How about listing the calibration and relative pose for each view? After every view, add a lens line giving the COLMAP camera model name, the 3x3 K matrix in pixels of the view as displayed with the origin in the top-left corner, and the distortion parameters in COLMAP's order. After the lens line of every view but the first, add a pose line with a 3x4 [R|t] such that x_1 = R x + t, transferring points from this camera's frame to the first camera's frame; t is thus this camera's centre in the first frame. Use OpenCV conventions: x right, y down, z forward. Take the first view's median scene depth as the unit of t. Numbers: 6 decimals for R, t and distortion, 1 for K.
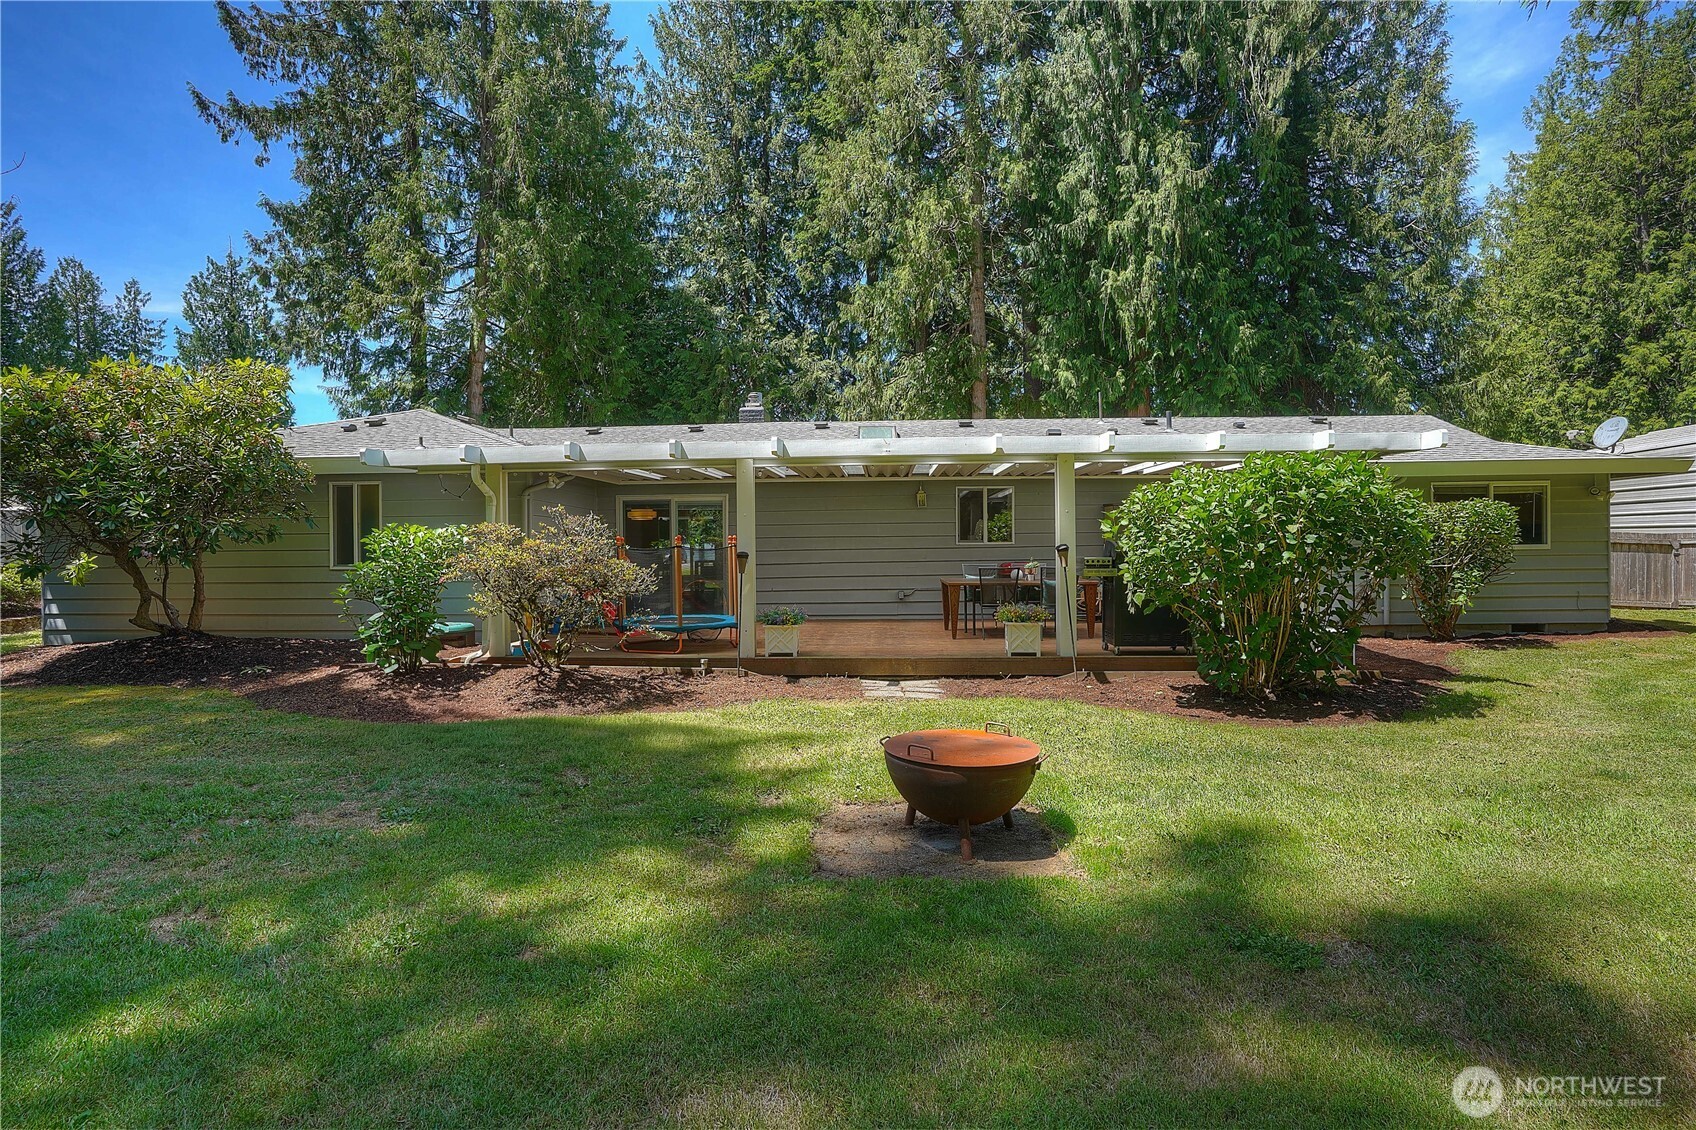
lens RADIAL K [[805.5, 0, 848.0], [0, 805.5, 565.0], [0, 0, 1]] dist [-0.050120, 0.021145]
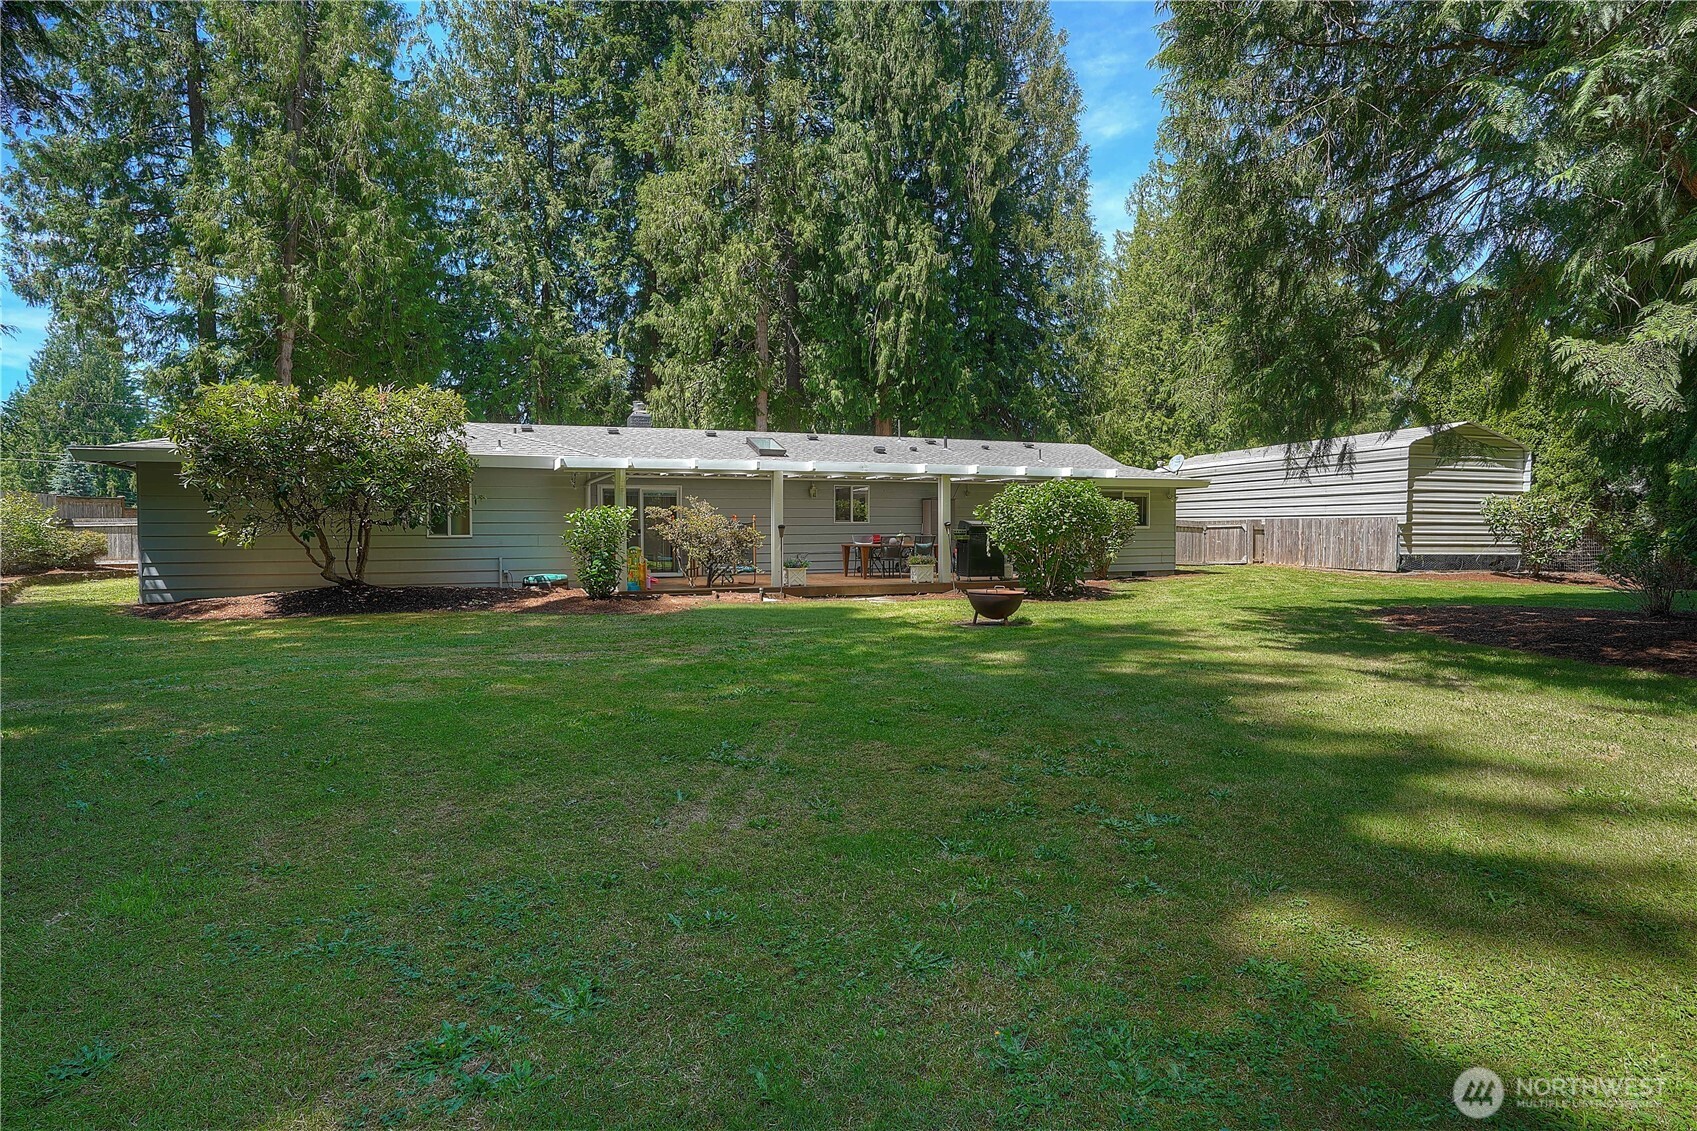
lens RADIAL K [[850.2, 0, 848.5], [0, 850.2, 565.5], [0, 0, 1]] dist [-0.000350, 0.000005]
pose [[0.918861, -0.011174, 0.394423, -0.278016], [0.005195, 0.999855, 0.016223, 0.015910], [-0.394547, -0.012858, 0.918786, -0.284155]]
